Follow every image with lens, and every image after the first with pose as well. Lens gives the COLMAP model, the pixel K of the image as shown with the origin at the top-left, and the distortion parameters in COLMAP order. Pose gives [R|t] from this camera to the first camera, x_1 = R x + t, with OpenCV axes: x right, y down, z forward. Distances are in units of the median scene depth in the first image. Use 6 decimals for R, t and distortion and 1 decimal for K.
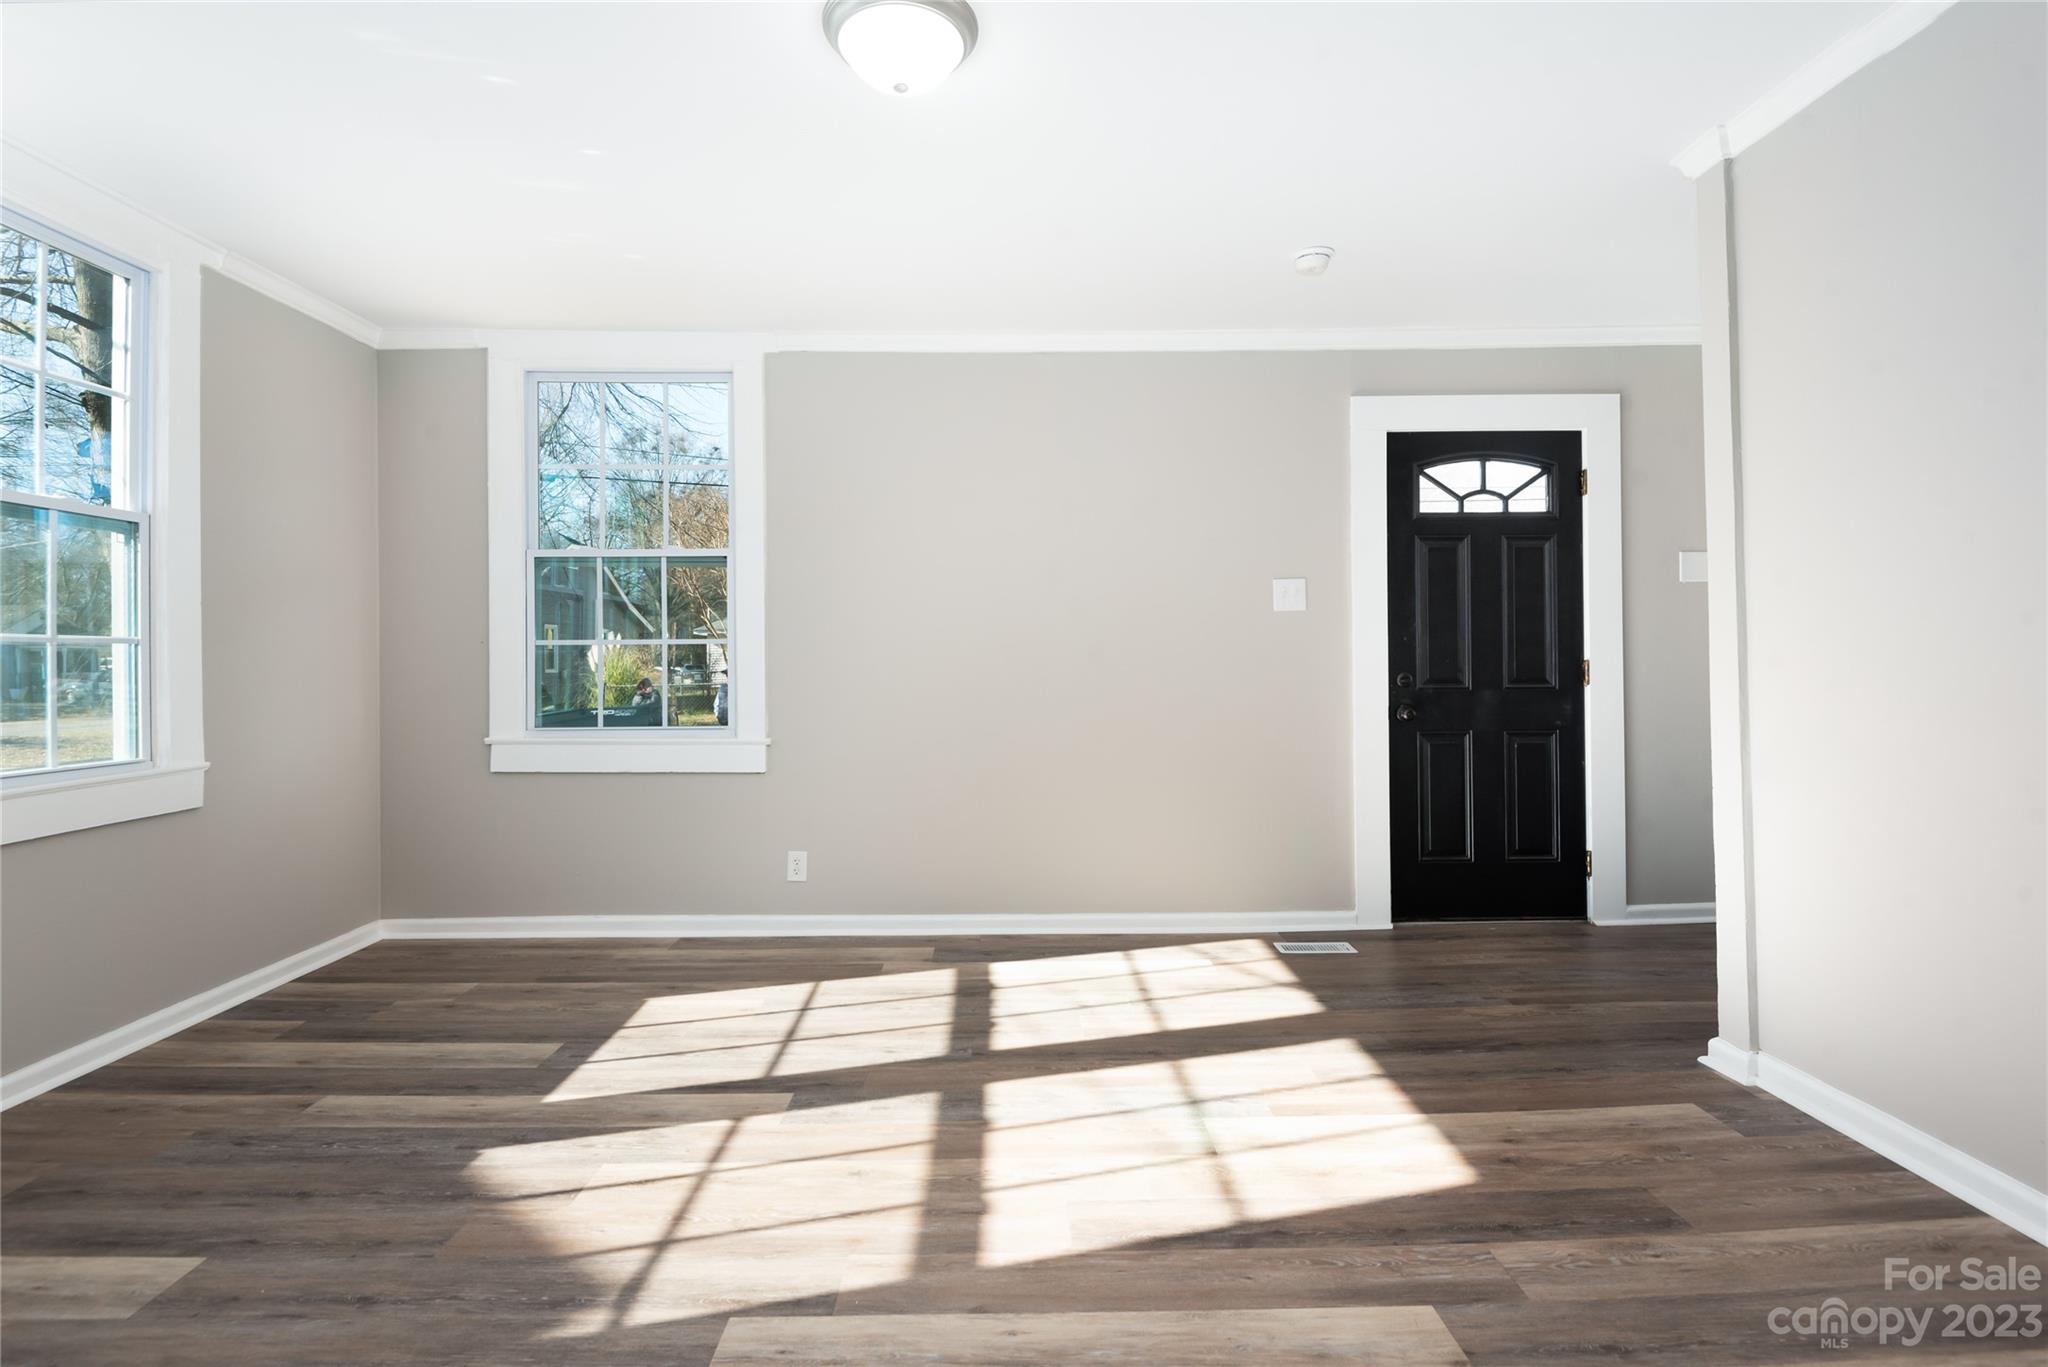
lens RADIAL K [[977.9, 0, 1023.6], [0, 977.9, 650.7], [0, 0, 1]] dist [0.028033, -0.025555]
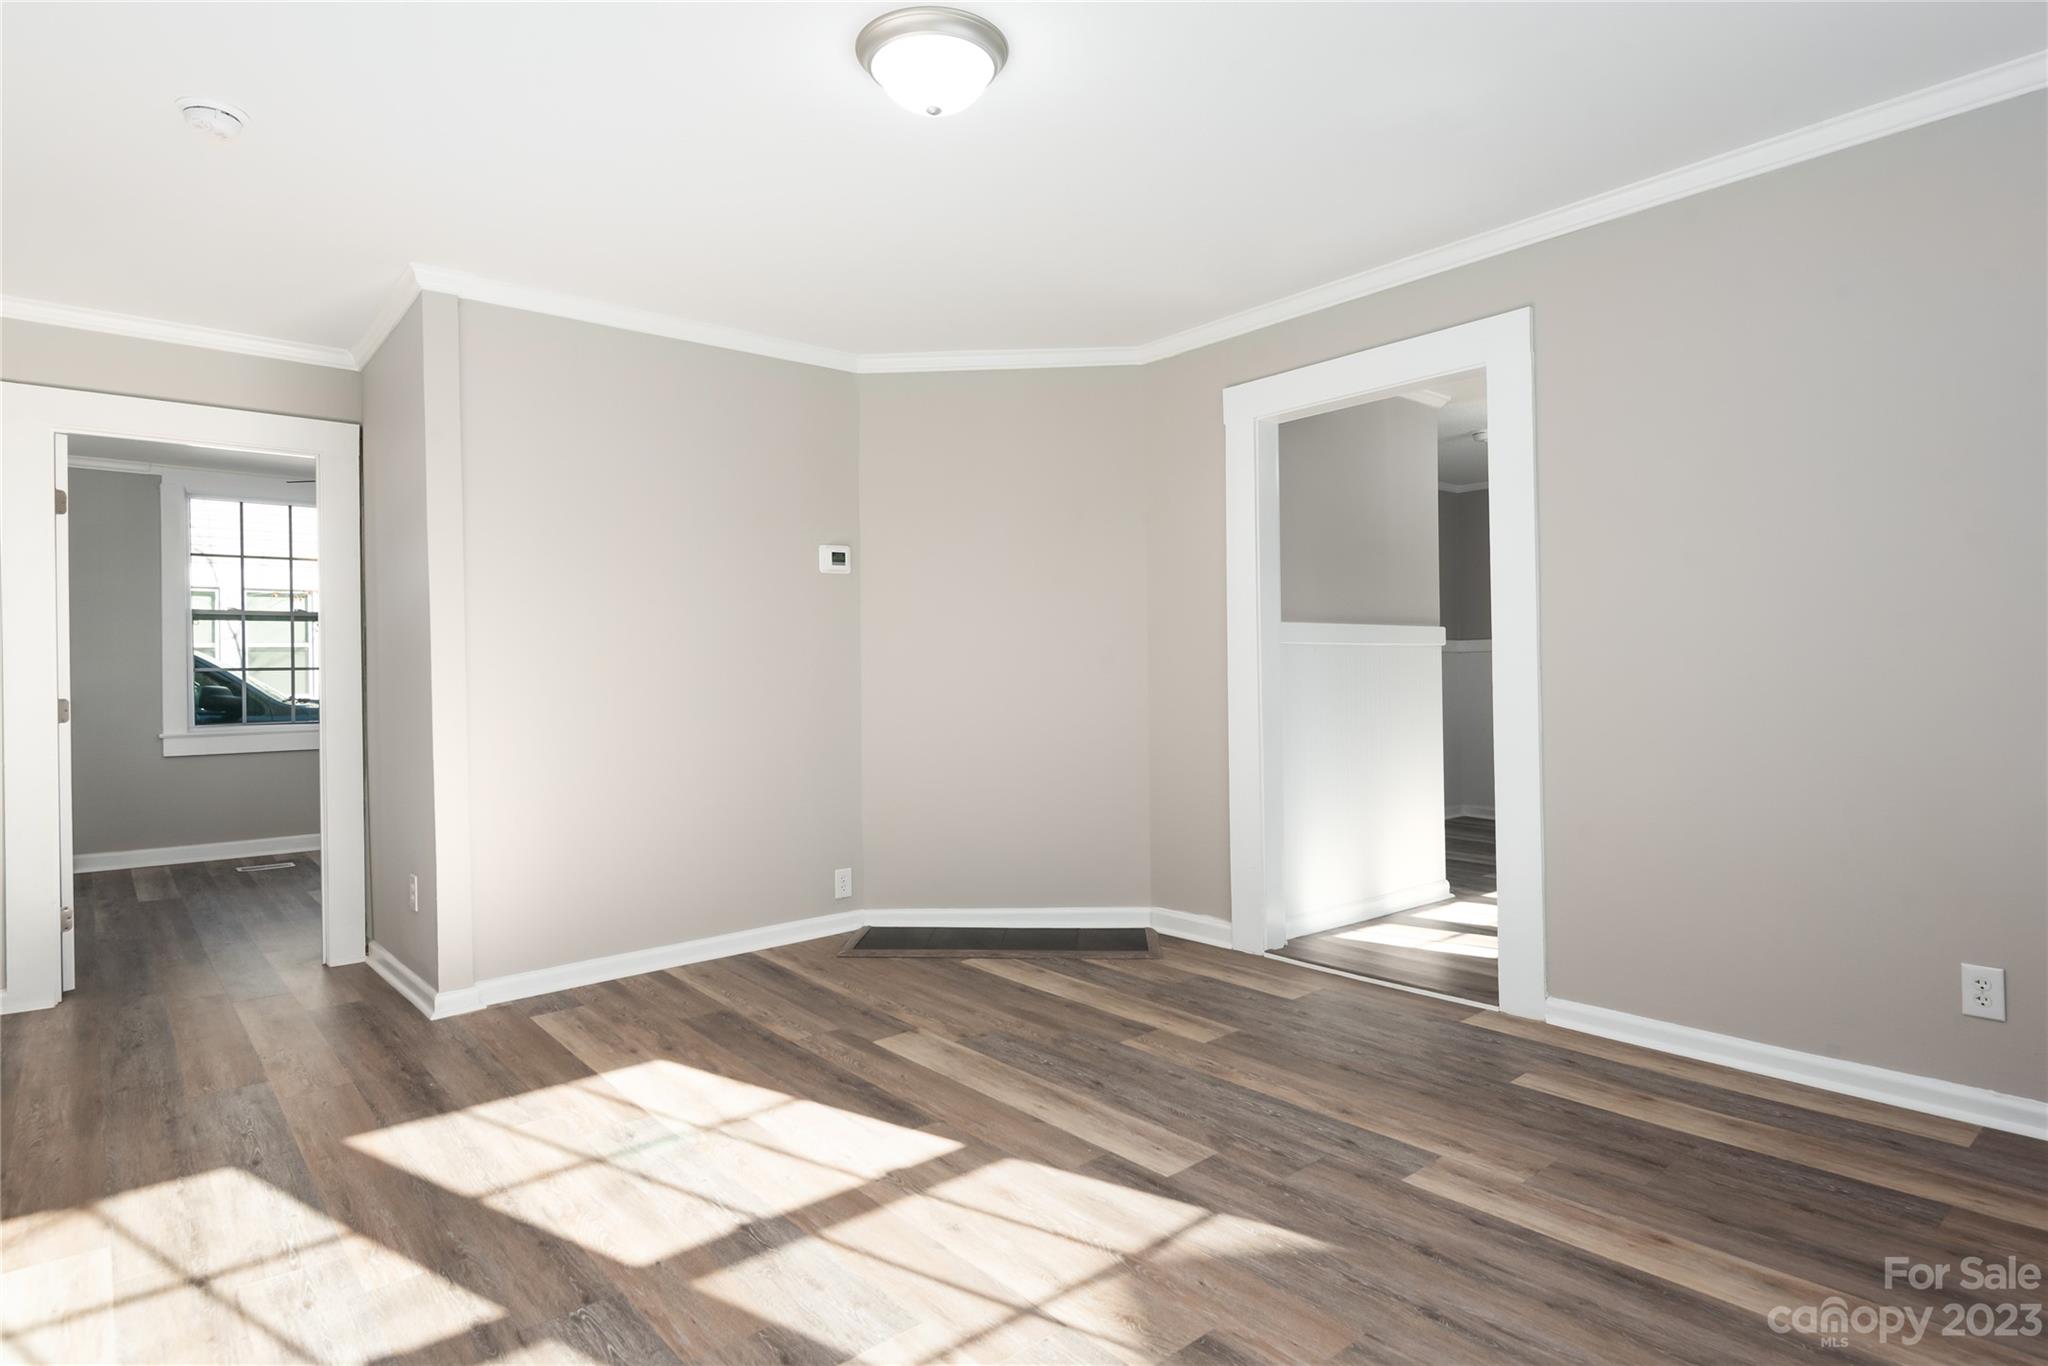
lens RADIAL K [[1102.9, 0, 1029.4], [0, 1102.9, 668.7], [0, 0, 1]] dist [0.040144, -0.030334]
pose [[-0.637946, 0.020376, 0.769811, -0.686216], [0.014210, 0.999791, -0.014688, 0.016399], [-0.769950, 0.001568, -0.638103, 1.077900]]
